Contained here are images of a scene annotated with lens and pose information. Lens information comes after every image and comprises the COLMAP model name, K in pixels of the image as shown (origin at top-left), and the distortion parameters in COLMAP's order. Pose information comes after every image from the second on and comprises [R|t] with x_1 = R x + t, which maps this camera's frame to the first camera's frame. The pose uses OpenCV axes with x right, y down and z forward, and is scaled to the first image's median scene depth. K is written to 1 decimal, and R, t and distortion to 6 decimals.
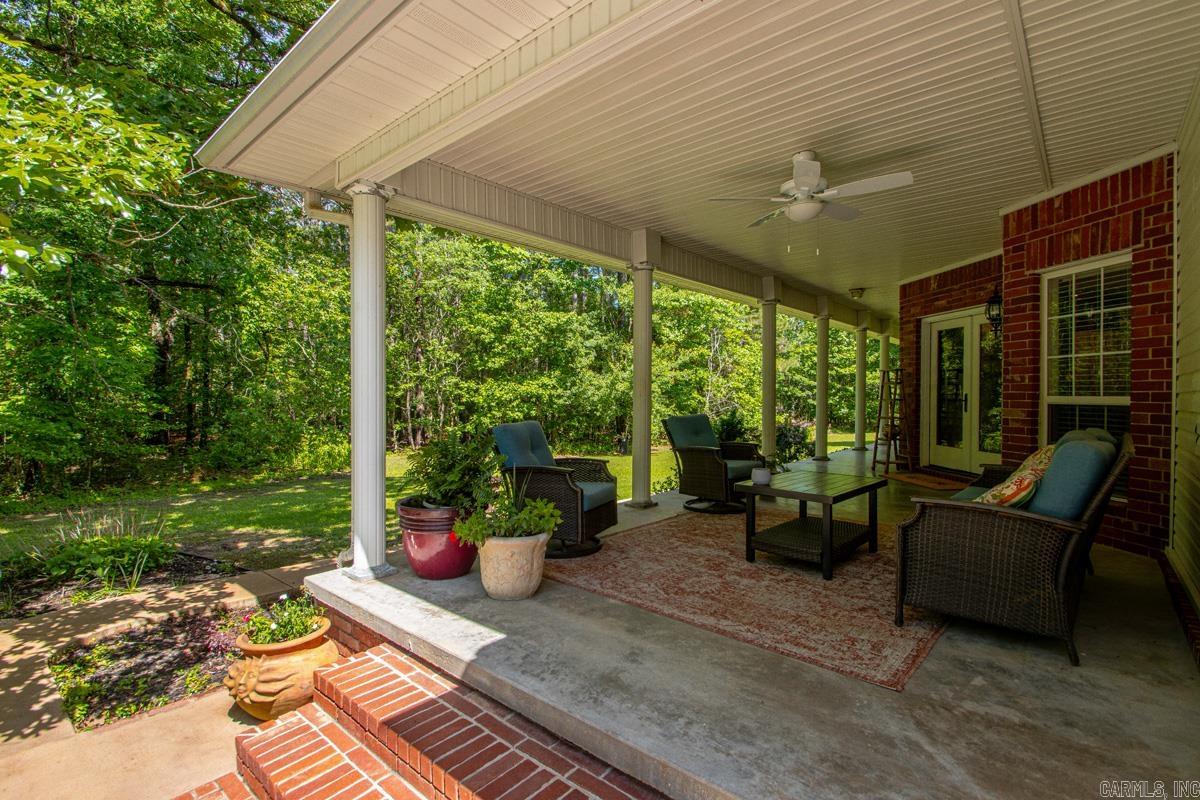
lens RADIAL K [[564.0, 0, 599.7], [0, 564.0, 398.0], [0, 0, 1]] dist [0.008294, -0.010427]
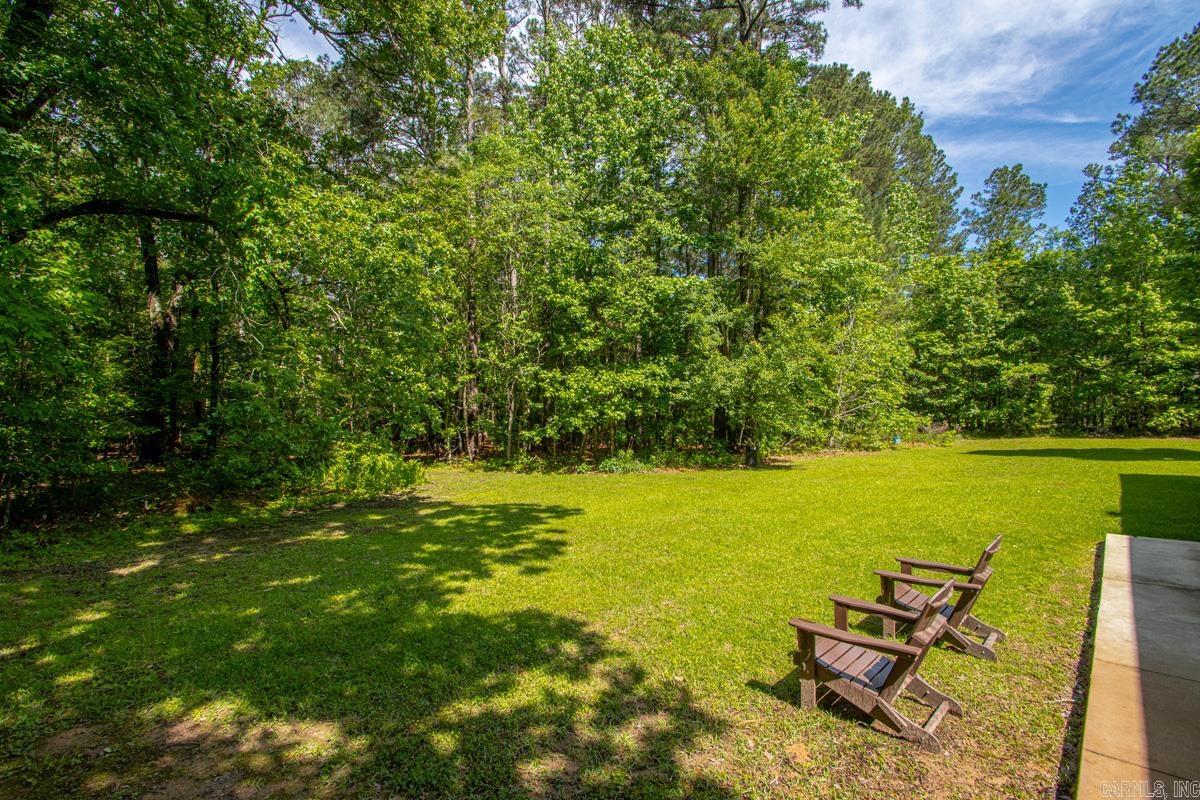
lens RADIAL K [[564.0, 0, 598.2], [0, 564.0, 397.5], [0, 0, 1]] dist [0.008294, -0.010427]
pose [[0.999284, -0.003193, -0.037695, -0.144441], [0.002855, 0.999955, -0.009014, 0.013915], [0.037723, 0.008900, 0.999249, 0.256386]]
